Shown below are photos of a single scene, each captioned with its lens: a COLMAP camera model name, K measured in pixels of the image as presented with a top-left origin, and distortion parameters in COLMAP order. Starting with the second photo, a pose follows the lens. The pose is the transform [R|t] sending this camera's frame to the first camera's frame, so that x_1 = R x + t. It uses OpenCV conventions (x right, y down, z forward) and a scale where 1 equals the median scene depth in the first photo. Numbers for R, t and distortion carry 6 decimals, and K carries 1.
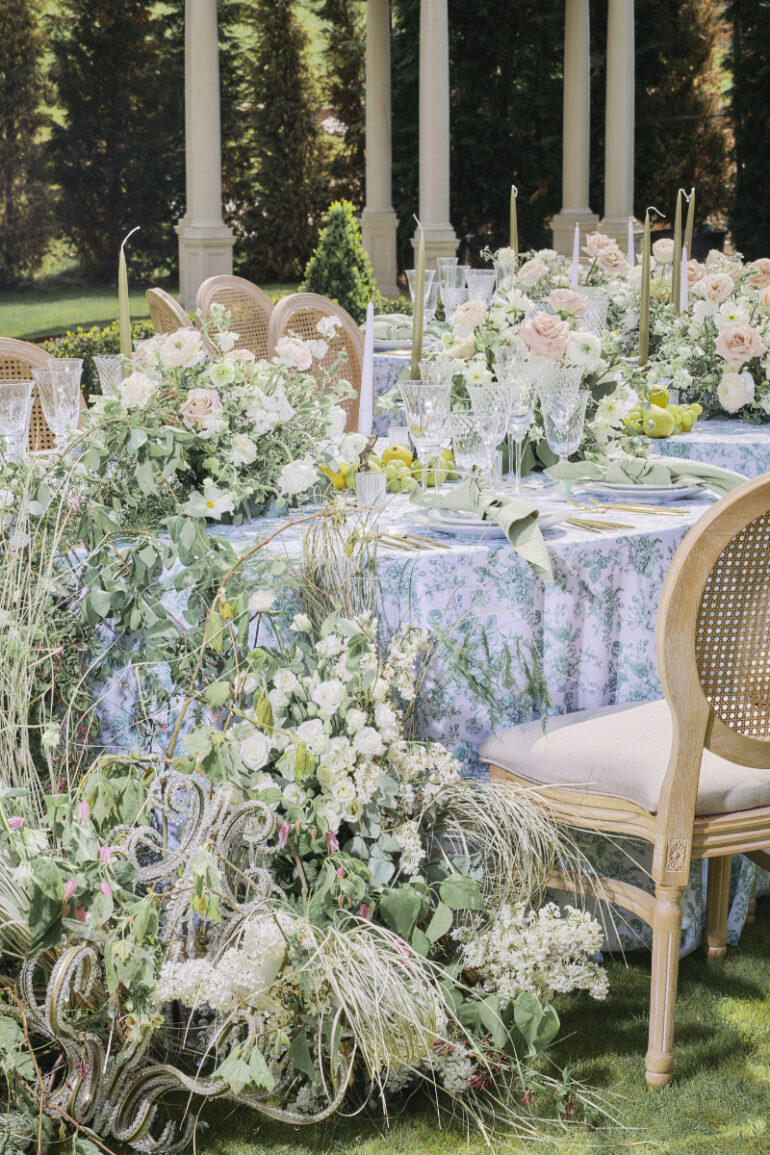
lens RADIAL K [[2889.7, 0, 416.4], [0, 2889.7, 503.6], [0, 0, 1]] dist [-0.028163, 0.000000]
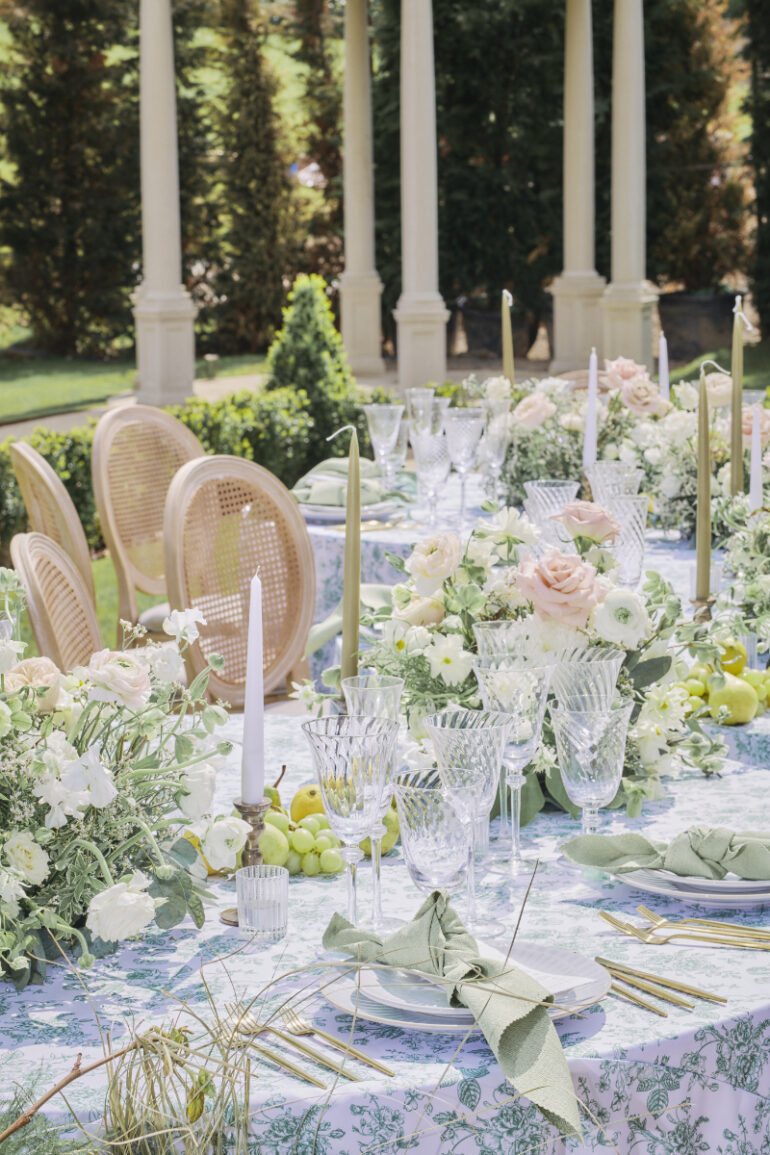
lens RADIAL K [[2889.7, 0, 426.3], [0, 2889.7, 485.0], [0, 0, 1]] dist [-0.028163, 0.000000]
pose [[0.999941, -0.010377, 0.003263, 0.004023], [0.010436, 0.999768, -0.018856, -0.019085], [-0.003067, 0.018889, 0.999817, 0.104238]]
